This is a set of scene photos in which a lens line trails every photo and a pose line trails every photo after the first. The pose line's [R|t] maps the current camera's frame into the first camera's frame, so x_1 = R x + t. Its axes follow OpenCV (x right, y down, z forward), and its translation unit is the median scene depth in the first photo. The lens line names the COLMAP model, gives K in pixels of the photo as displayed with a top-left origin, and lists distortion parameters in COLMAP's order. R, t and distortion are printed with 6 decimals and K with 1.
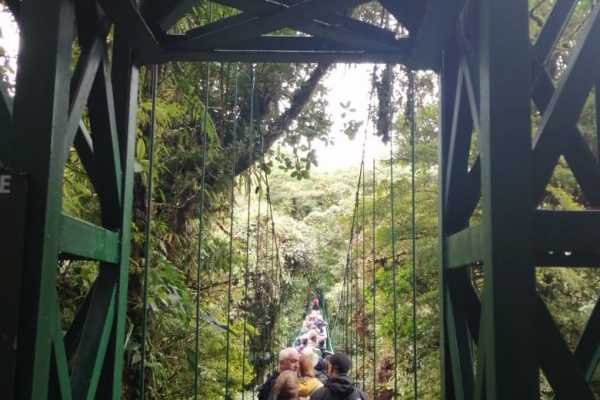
lens RADIAL K [[761.5, 0, 290.6], [0, 761.5, 201.5], [0, 0, 1]] dist [-0.003301, -0.016490]
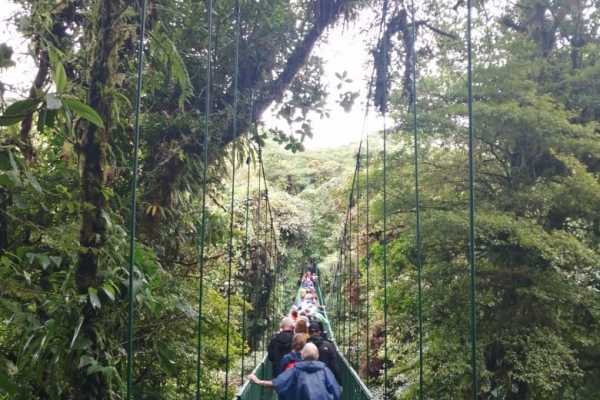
lens RADIAL K [[668.5, 0, 300.0], [0, 668.5, 200.0], [0, 0, 1]] dist [0.006640, -0.053363]
pose [[0.999790, -0.003837, 0.020119, 0.001389], [0.003244, 0.999562, 0.029411, 0.006535], [-0.020223, -0.029339, 0.999365, 0.114379]]
